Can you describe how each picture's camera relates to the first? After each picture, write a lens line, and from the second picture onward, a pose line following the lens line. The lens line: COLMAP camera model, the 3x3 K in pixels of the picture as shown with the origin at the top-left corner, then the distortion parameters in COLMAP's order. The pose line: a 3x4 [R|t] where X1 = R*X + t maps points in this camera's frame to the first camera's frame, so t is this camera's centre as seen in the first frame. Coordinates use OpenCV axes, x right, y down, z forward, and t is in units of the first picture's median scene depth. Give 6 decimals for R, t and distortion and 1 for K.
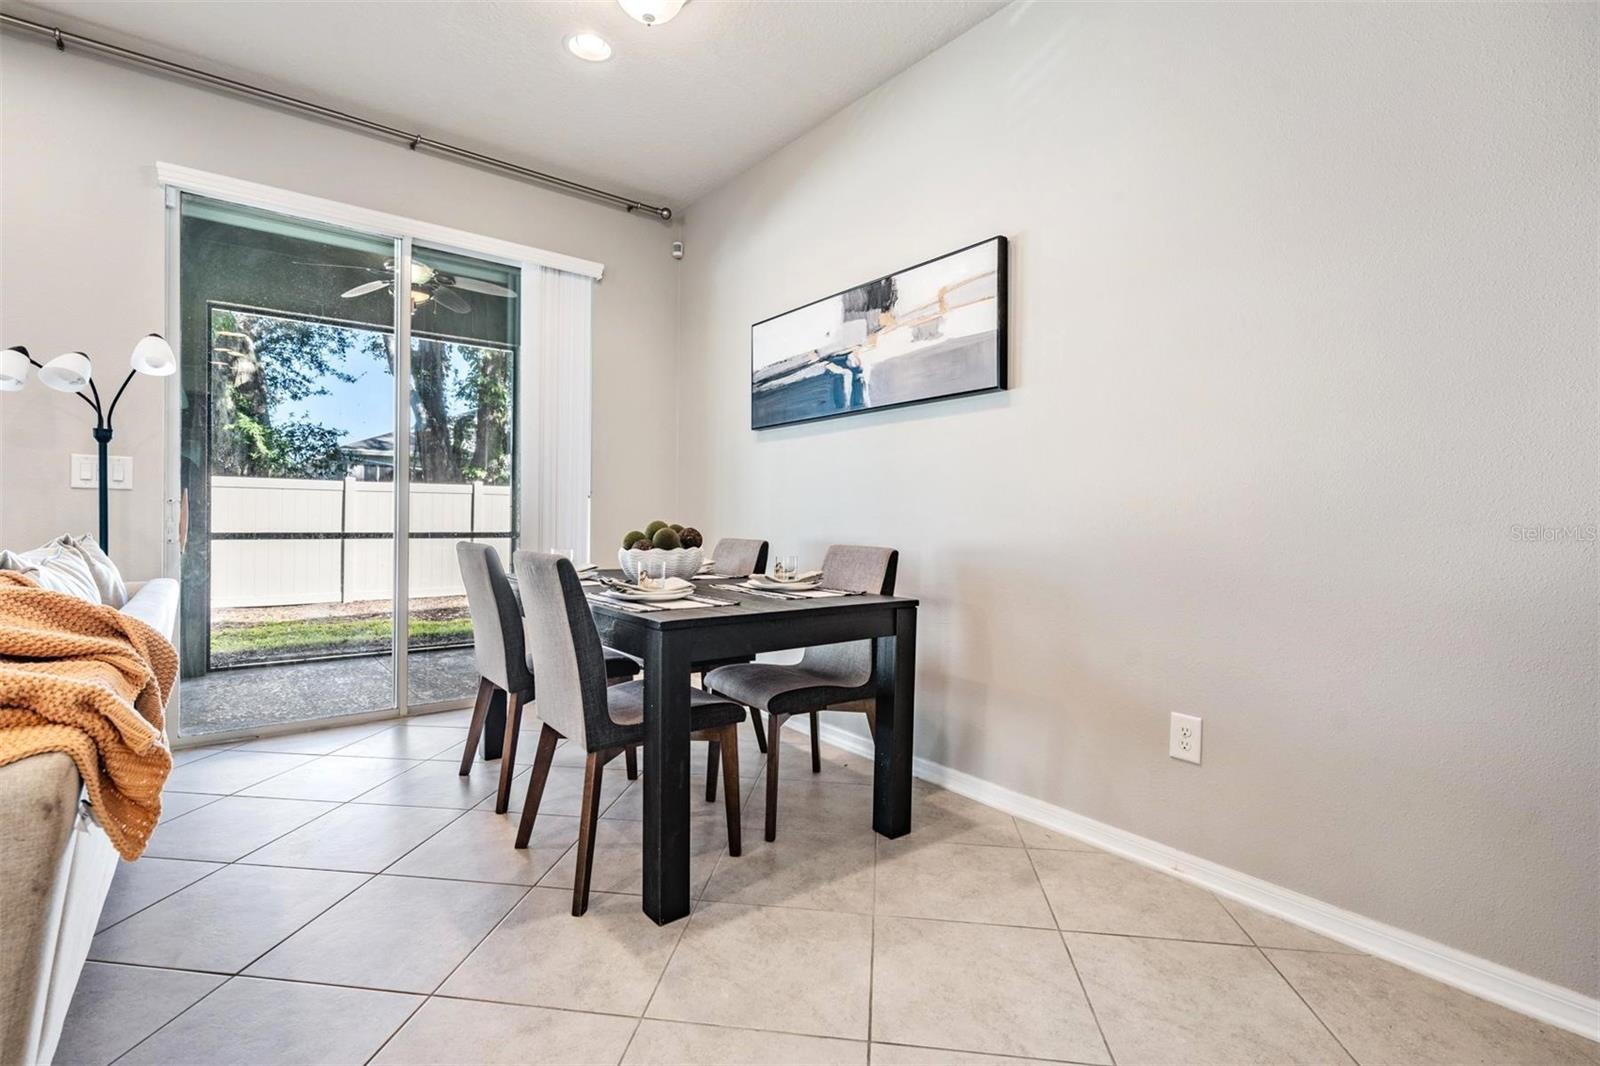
lens RADIAL K [[738.0, 0, 800.0], [0, 738.0, 533.0], [0, 0, 1]] dist [-0.013062, -0.000096]
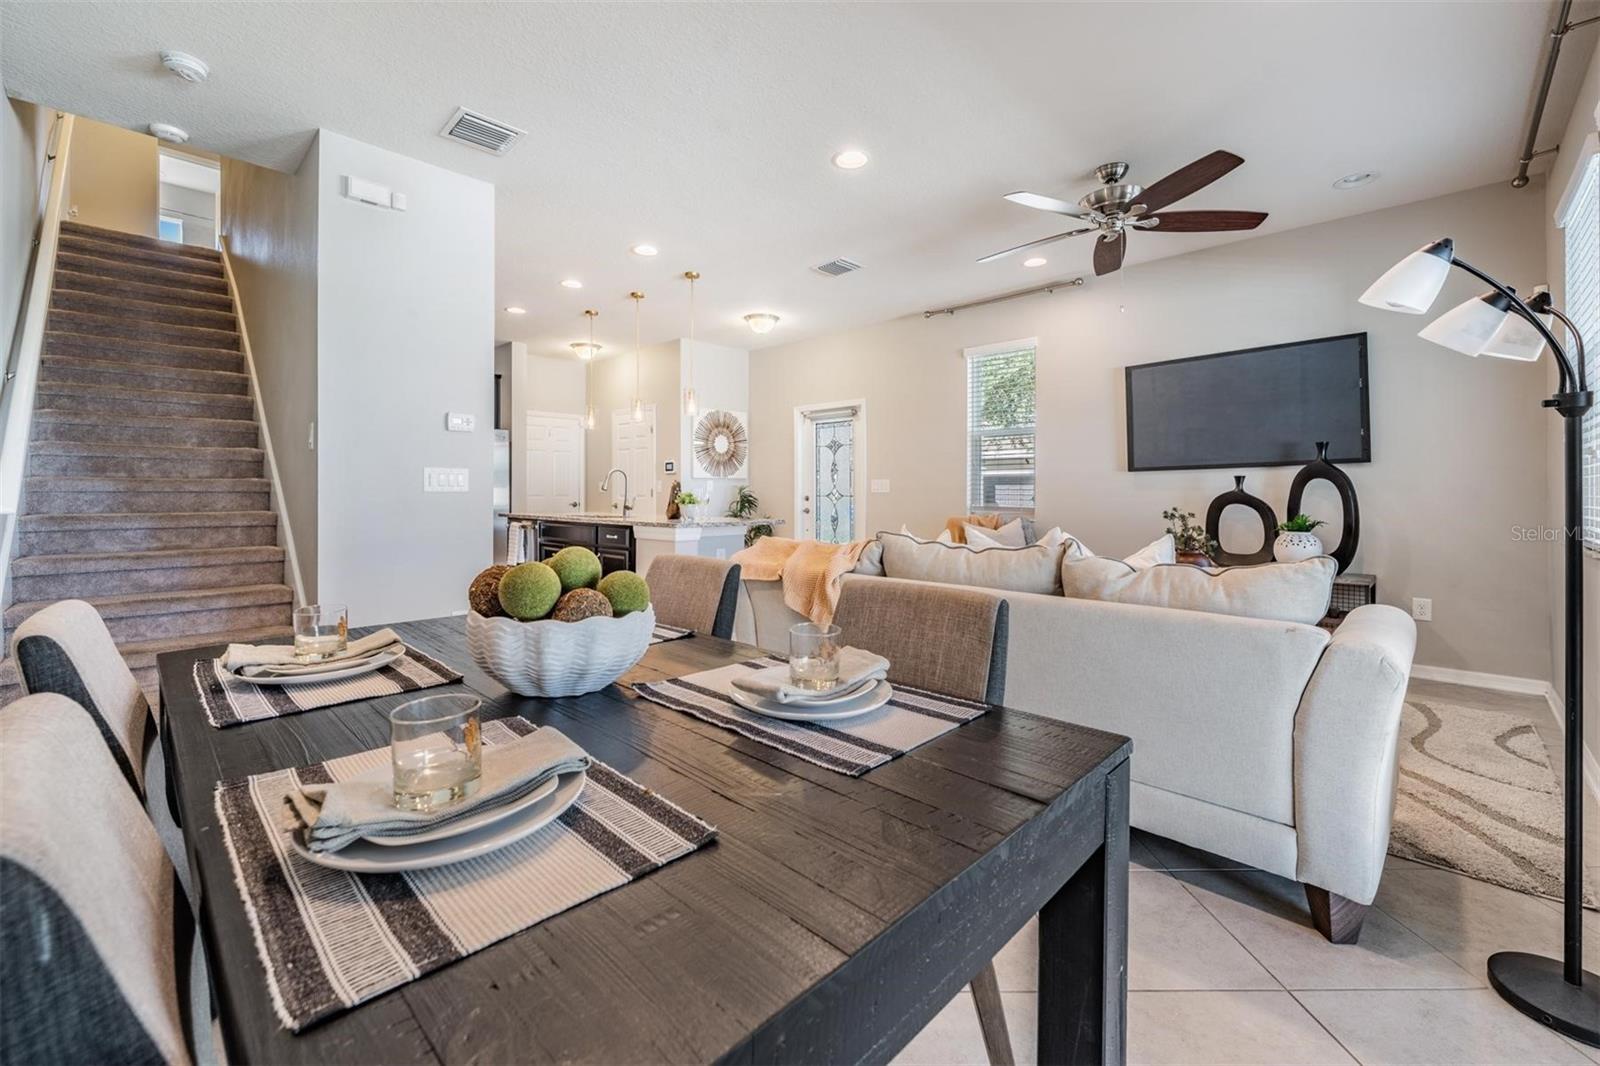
lens RADIAL K [[662.7, 0, 795.4], [0, 662.7, 492.4], [0, 0, 1]] dist [-0.001554, -0.000032]
pose [[-0.992004, -0.015617, -0.125233, -0.243561], [-0.018277, 0.999631, 0.020119, -0.054737], [0.124873, 0.022247, -0.991923, 1.249970]]
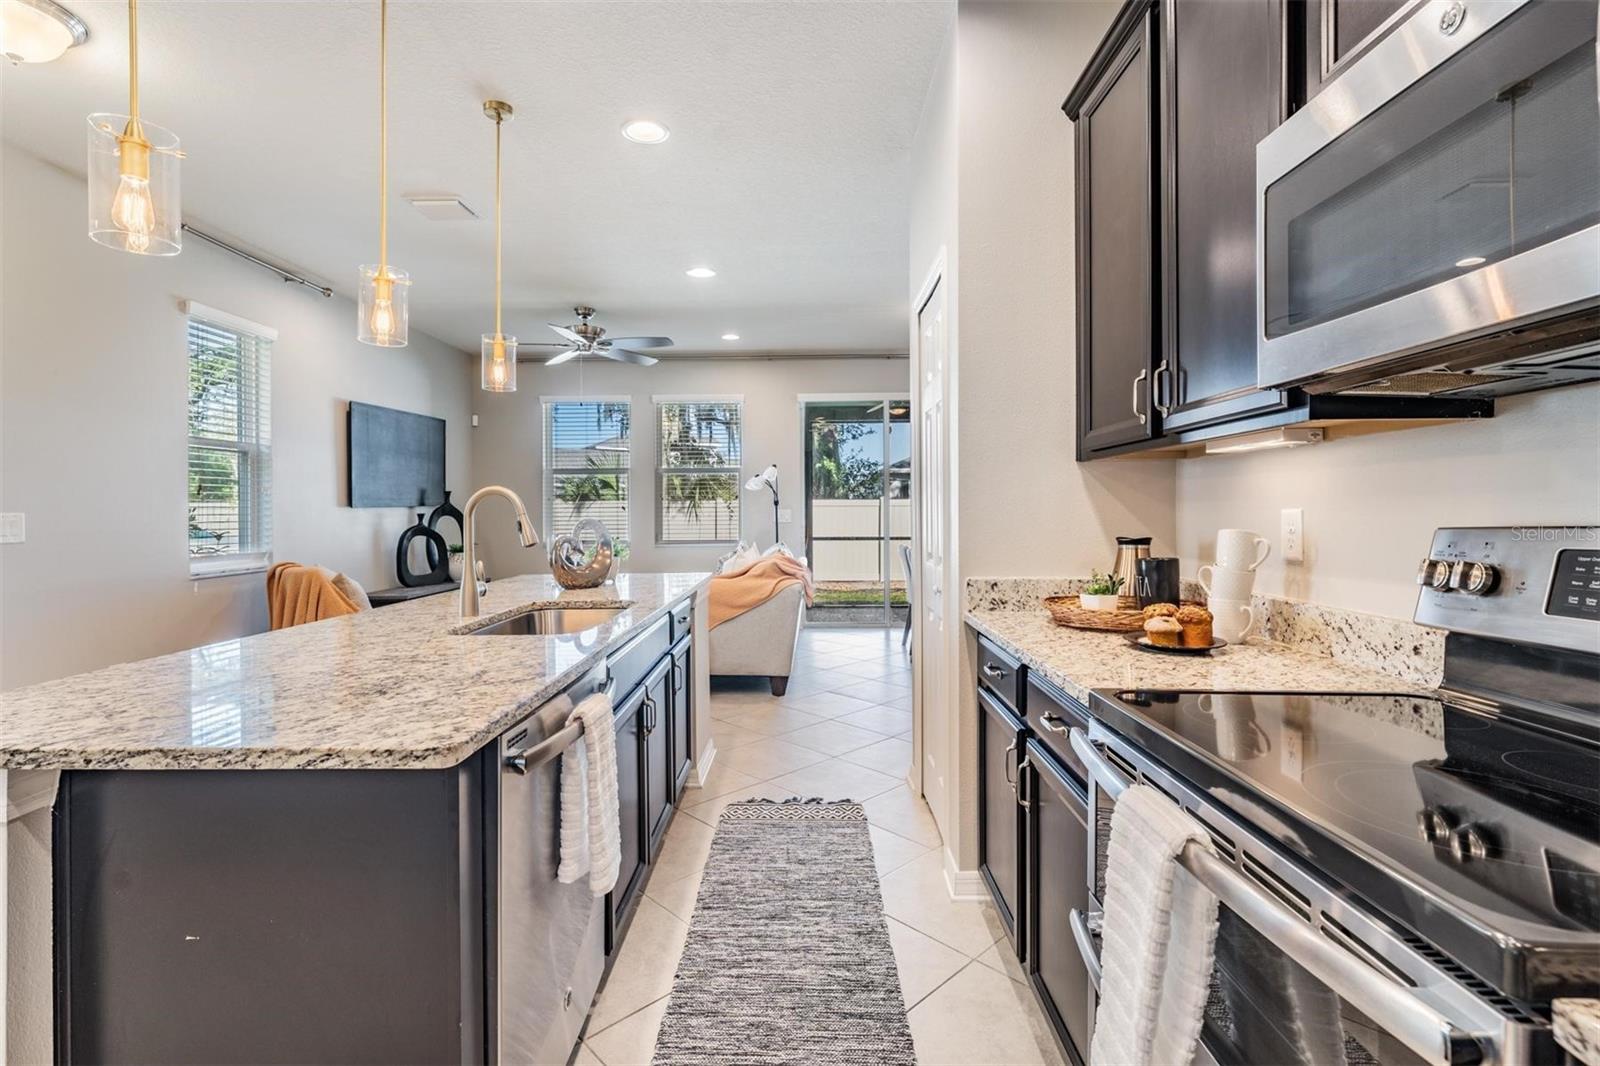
lens RADIAL K [[731.5, 0, 793.2], [0, 731.5, 511.0], [0, 0, 1]] dist [0.002512, -0.000703]
pose [[0.769304, -0.018134, -0.638626, 0.684056], [0.001944, 0.999659, -0.026045, -0.031442], [0.638880, 0.018795, 0.769076, -0.911587]]
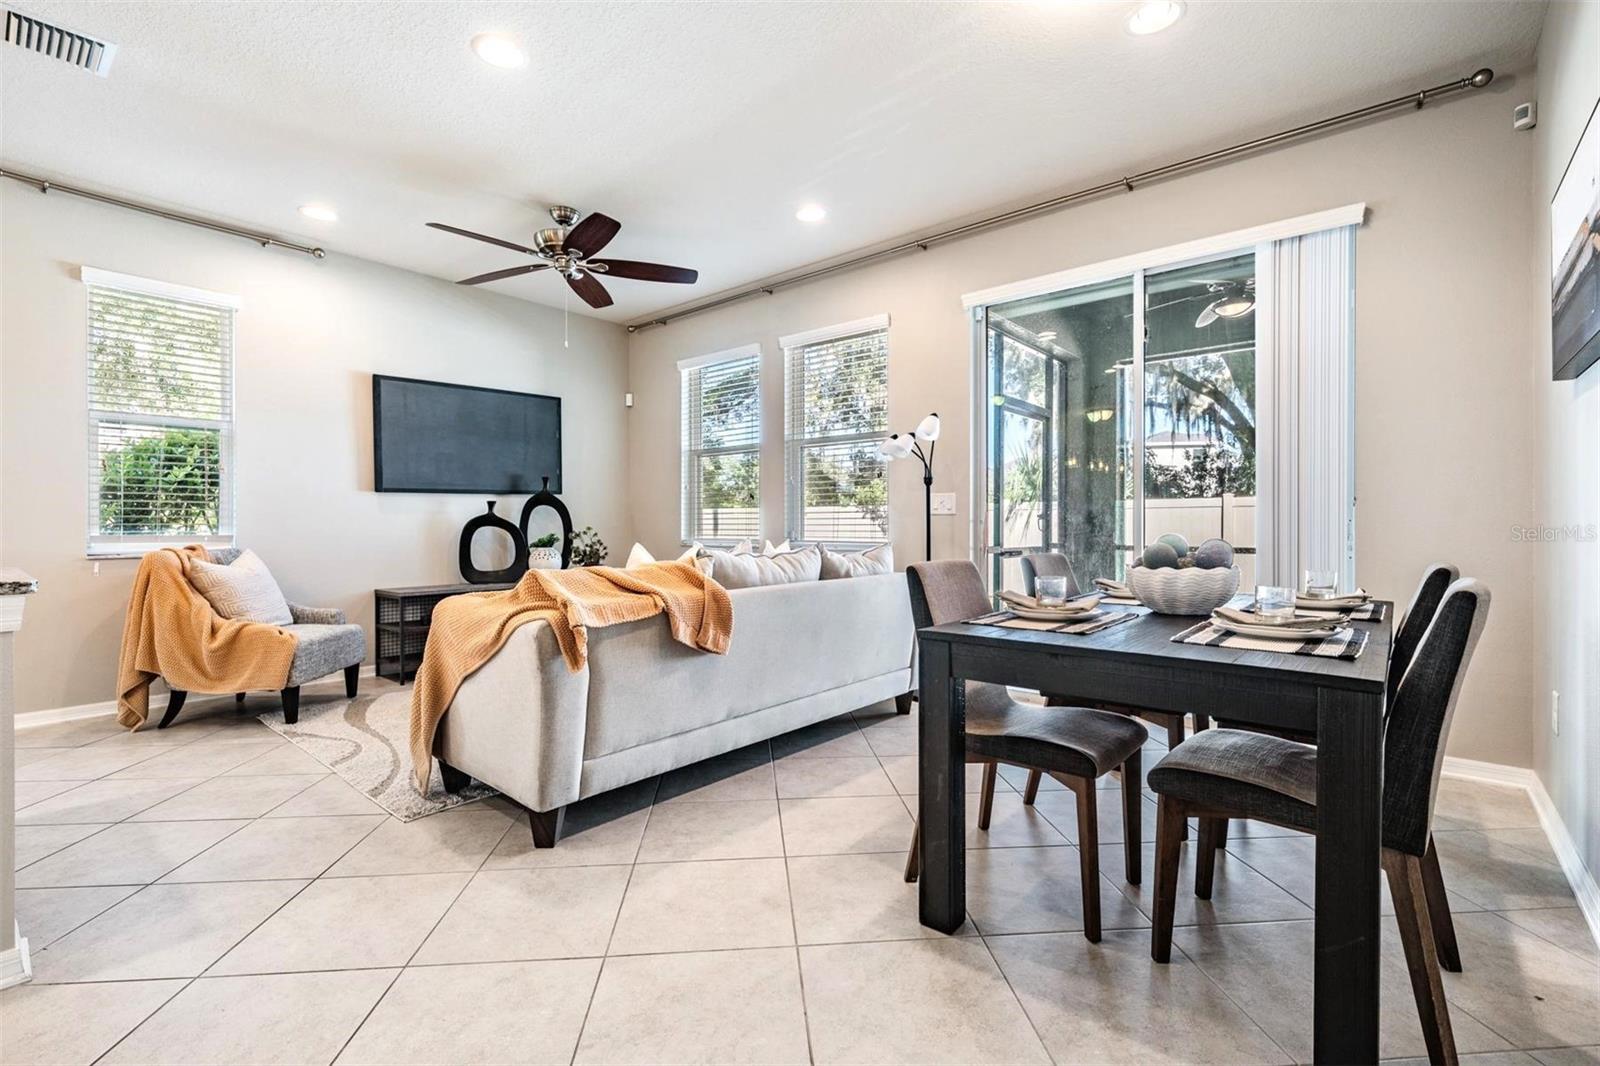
lens RADIAL K [[706.4, 0, 800.6], [0, 706.4, 528.5], [0, 0, 1]] dist [-0.000408, -0.000688]
pose [[0.195394, -0.010554, -0.980668, 0.438305], [-0.017437, 0.999747, -0.014233, -0.002063], [0.980570, 0.019881, 0.195161, 0.364661]]
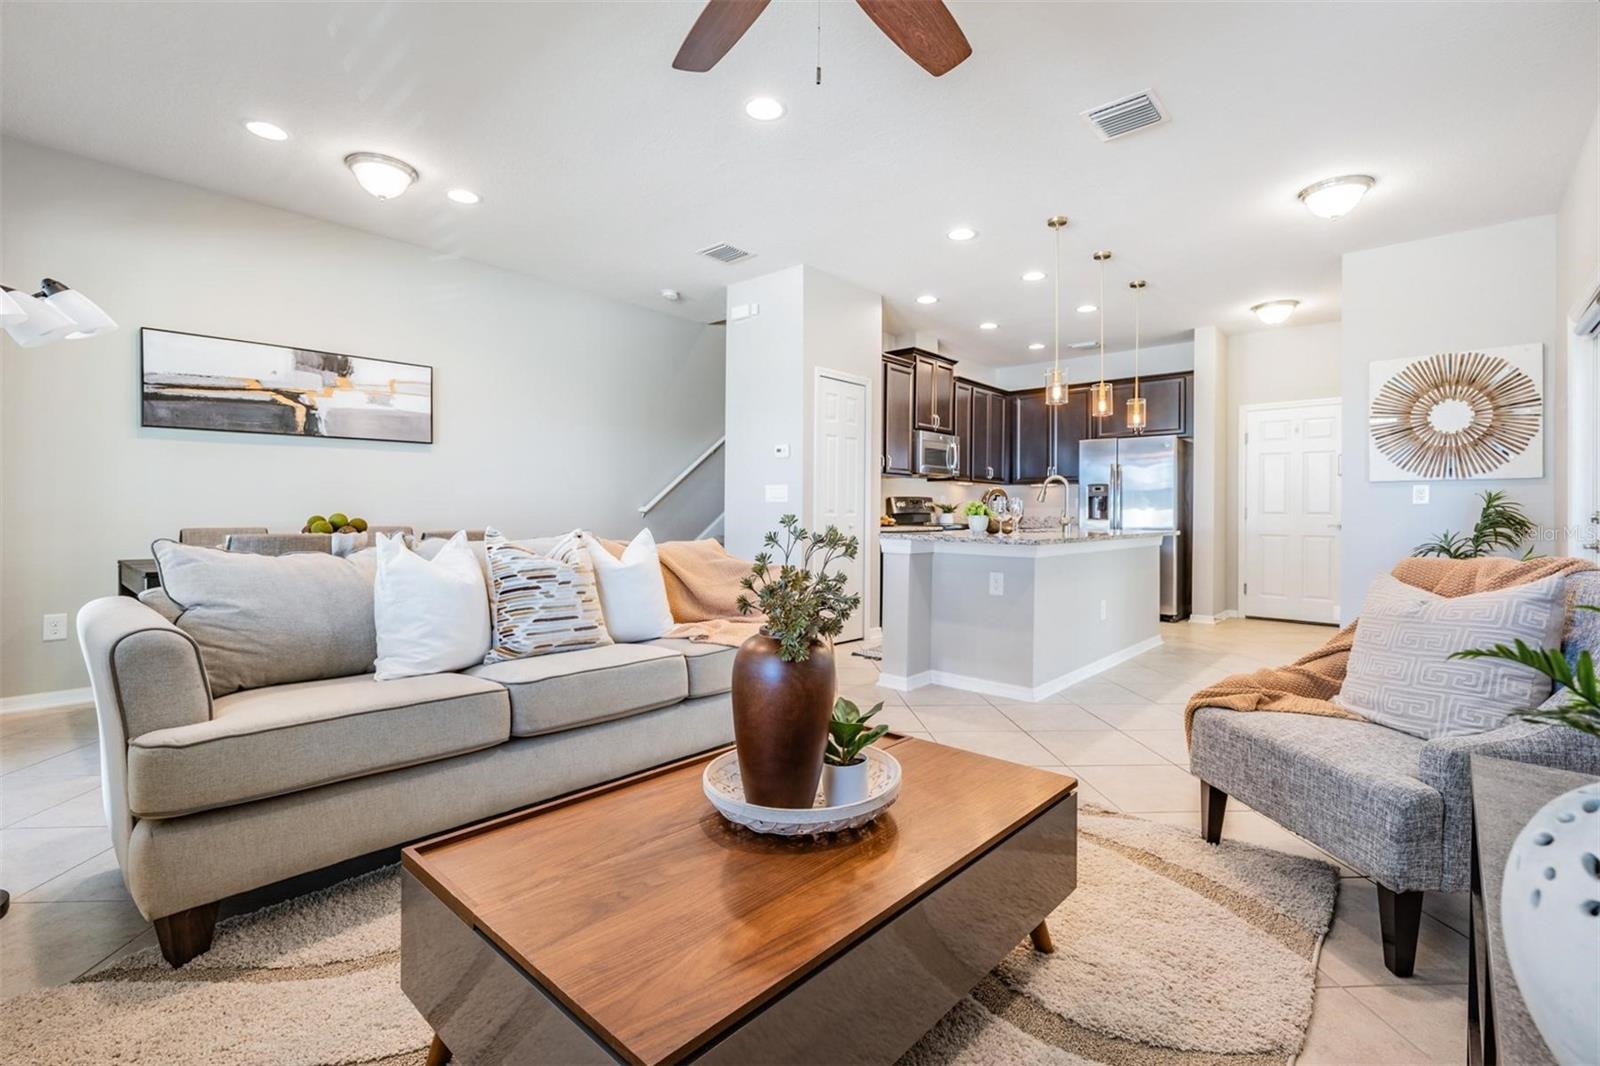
lens RADIAL K [[716.8, 0, 784.4], [0, 716.8, 510.5], [0, 0, 1]] dist [-0.002275, -0.000329]
pose [[-0.161018, -0.013753, 0.986856, -1.480818], [0.011689, 0.999806, 0.015840, -0.029021], [-0.986882, 0.014086, -0.160826, 0.310163]]
